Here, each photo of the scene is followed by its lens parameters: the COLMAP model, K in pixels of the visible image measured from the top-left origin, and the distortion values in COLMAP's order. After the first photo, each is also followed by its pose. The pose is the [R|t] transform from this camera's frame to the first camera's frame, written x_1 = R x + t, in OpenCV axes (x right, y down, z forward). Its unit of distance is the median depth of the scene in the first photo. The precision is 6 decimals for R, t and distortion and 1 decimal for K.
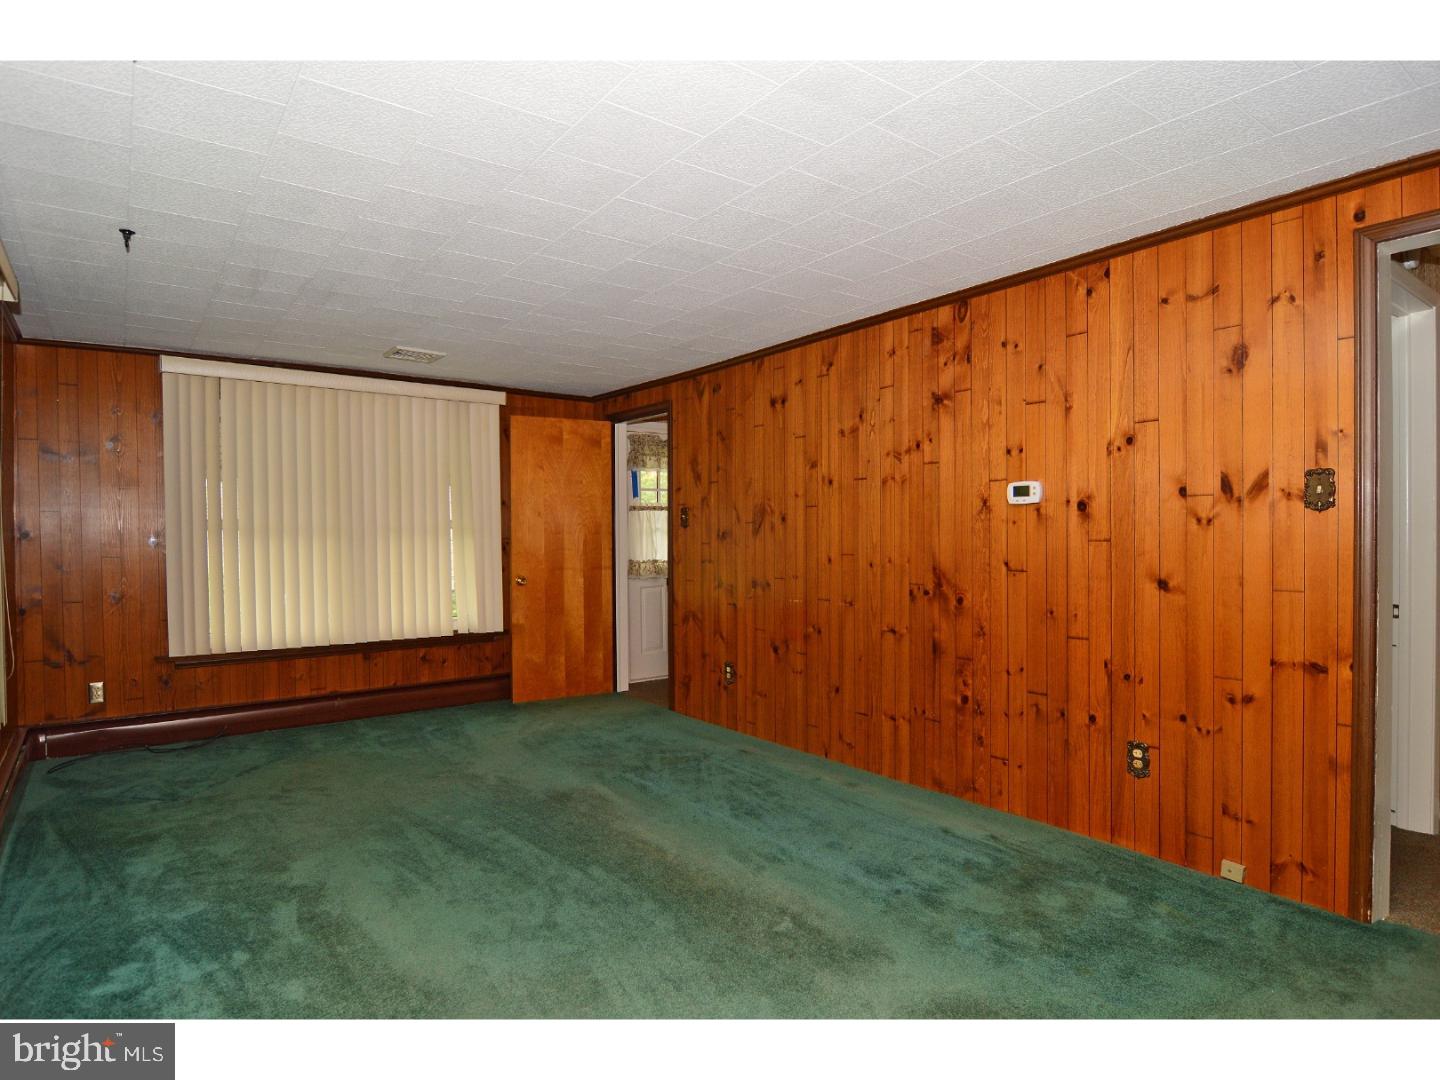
lens RADIAL K [[814.3, 0, 698.2], [0, 814.3, 546.6], [0, 0, 1]] dist [-0.013180, -0.002736]
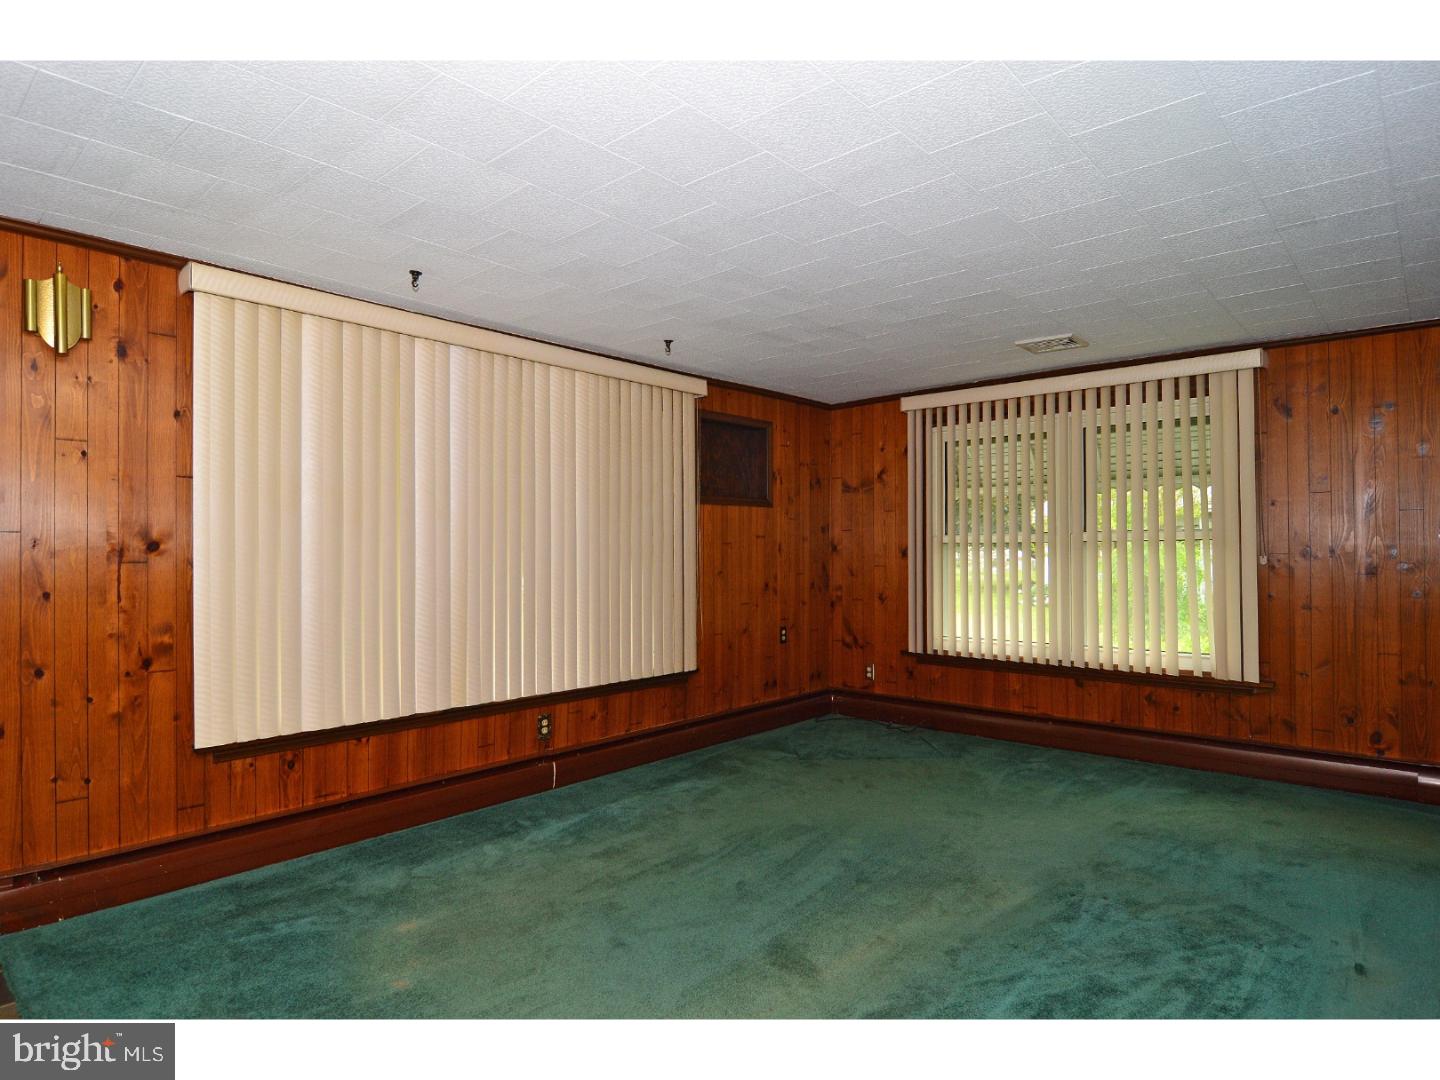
lens RADIAL K [[814.3, 0, 698.2], [0, 814.3, 546.6], [0, 0, 1]] dist [-0.013180, -0.002736]
pose [[0.196621, -0.000443, -0.980479, 0.462472], [-0.011965, 0.999924, -0.002852, -0.009920], [0.980407, 0.012292, 0.196601, 0.480441]]
